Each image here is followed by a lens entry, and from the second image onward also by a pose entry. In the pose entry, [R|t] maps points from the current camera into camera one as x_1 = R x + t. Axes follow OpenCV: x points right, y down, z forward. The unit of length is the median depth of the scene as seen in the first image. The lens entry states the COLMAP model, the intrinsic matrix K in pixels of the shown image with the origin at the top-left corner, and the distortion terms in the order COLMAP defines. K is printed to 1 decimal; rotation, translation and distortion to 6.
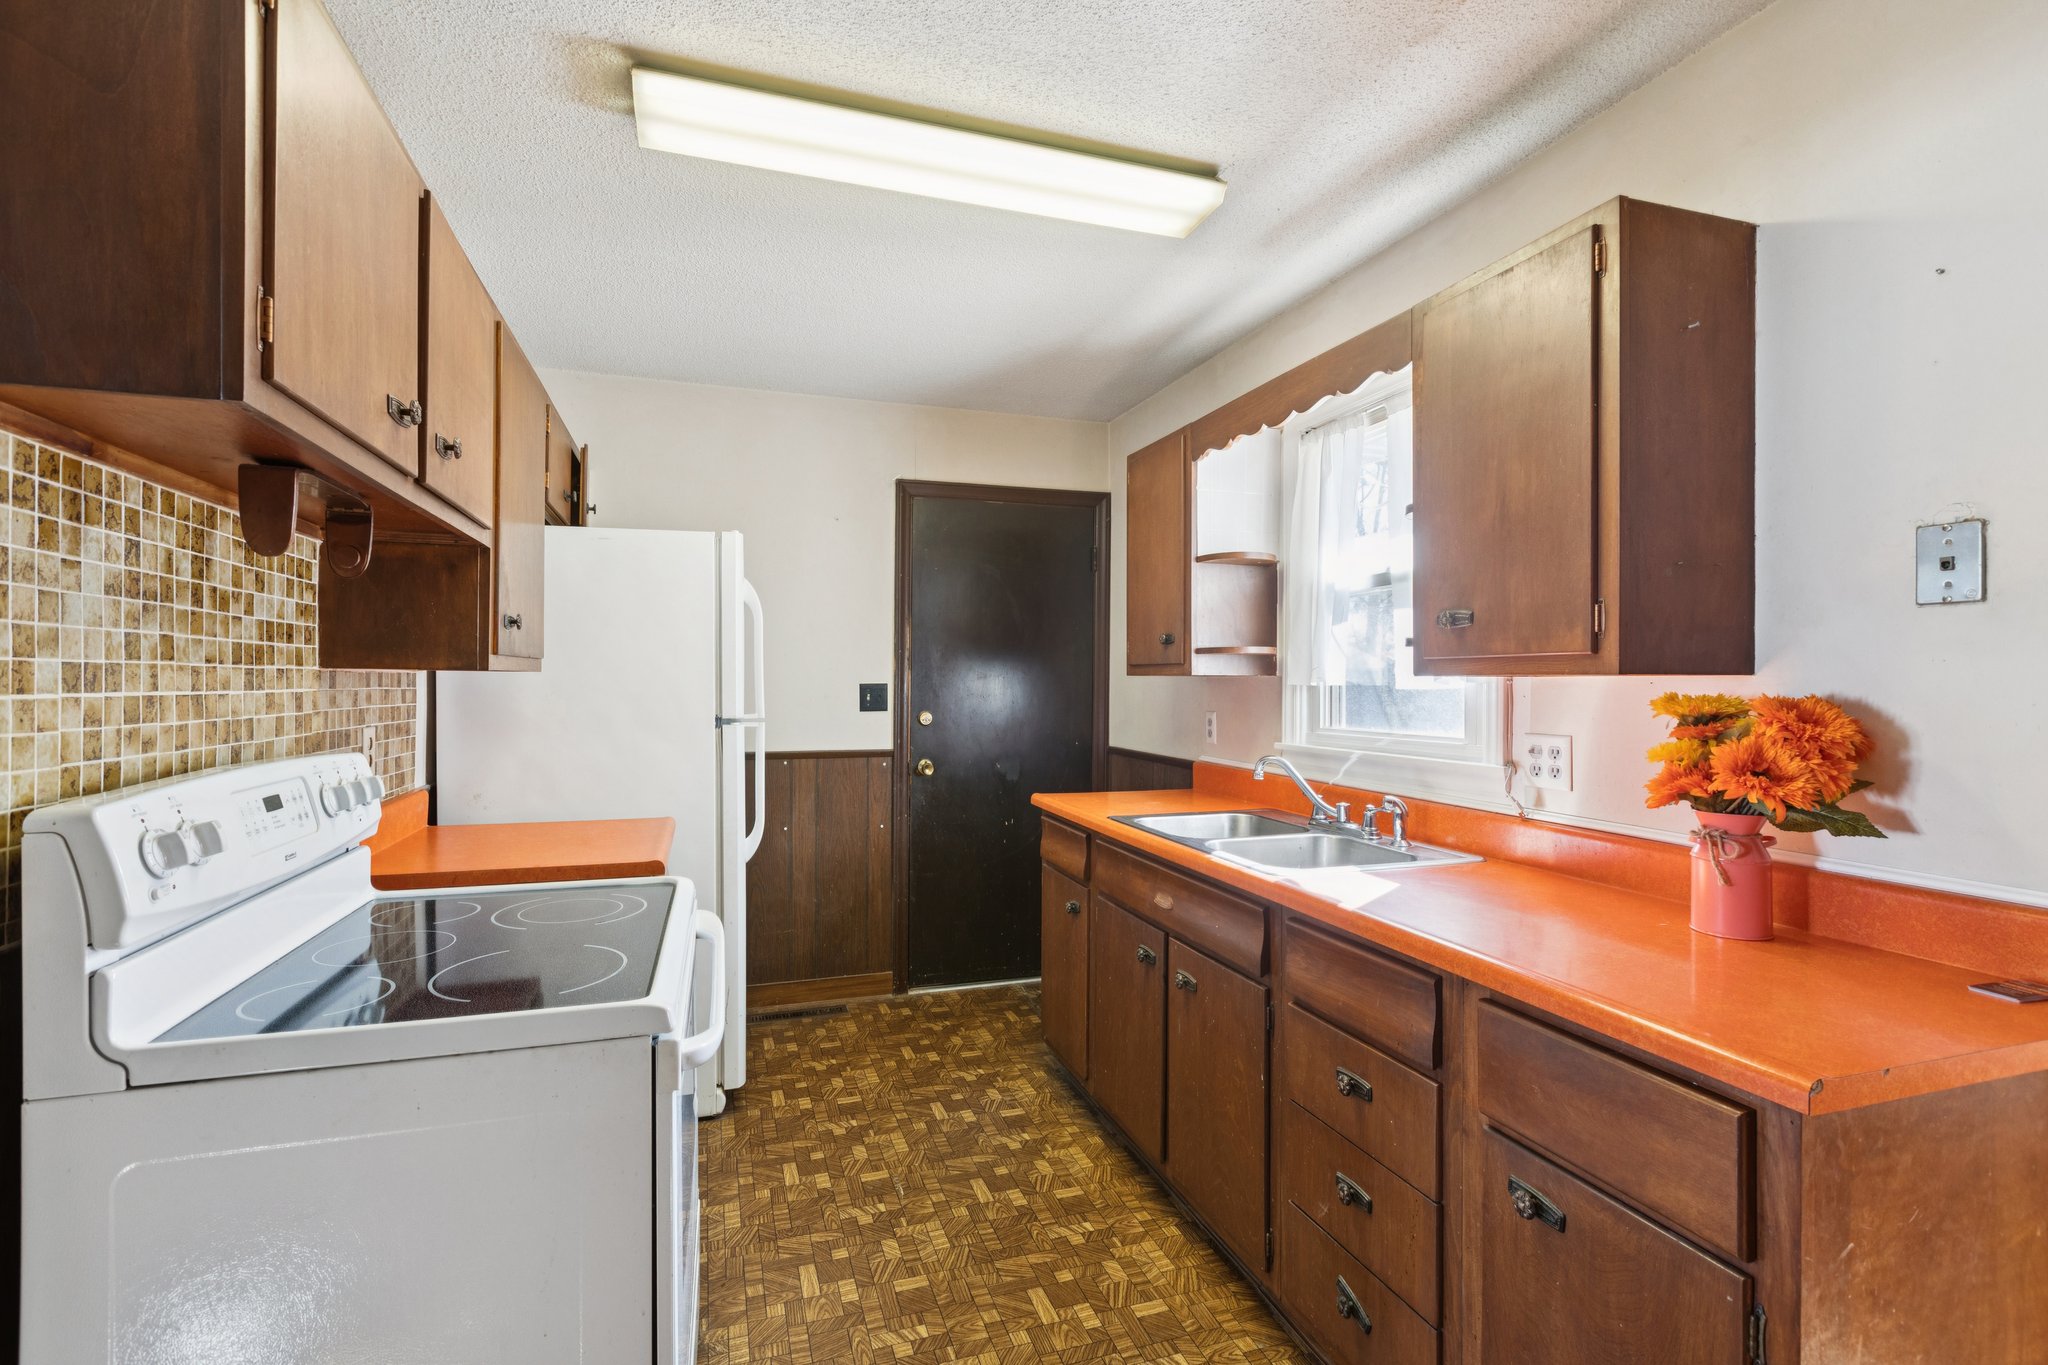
lens RADIAL K [[899.0, 0, 1021.9], [0, 899.0, 683.8], [0, 0, 1]] dist [-0.004844, 0.000137]
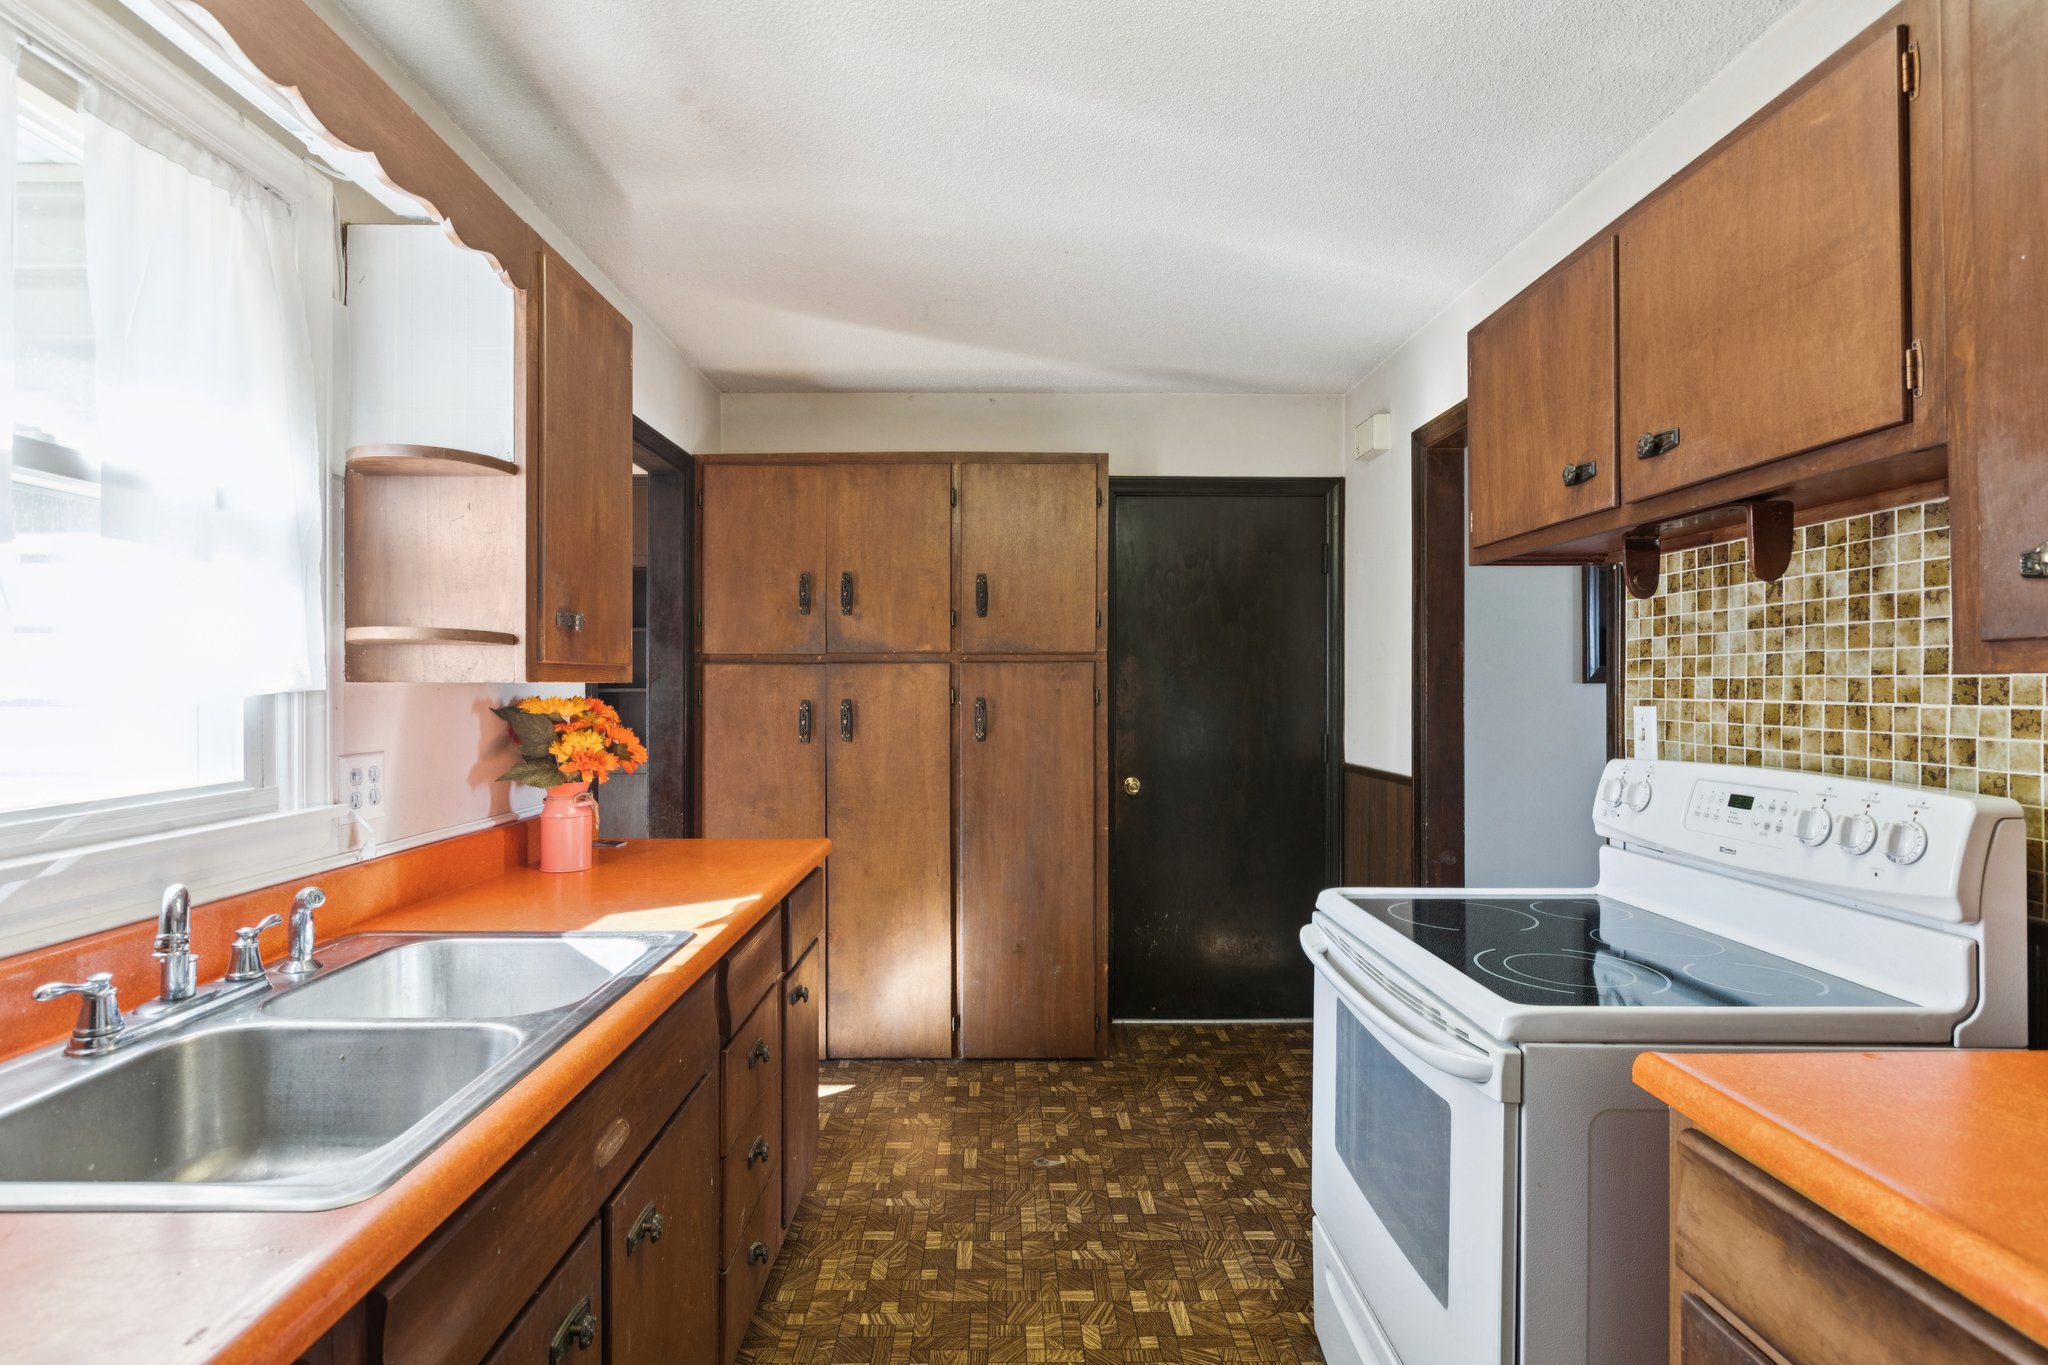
lens RADIAL K [[996.7, 0, 1021.7], [0, 996.7, 682.8], [0, 0, 1]] dist [-0.005846, 0.000663]
pose [[-0.955550, -0.003082, 0.294814, -0.380721], [-0.003123, 0.999995, 0.000331, -0.012599], [-0.294814, -0.000604, -0.955555, 2.680976]]
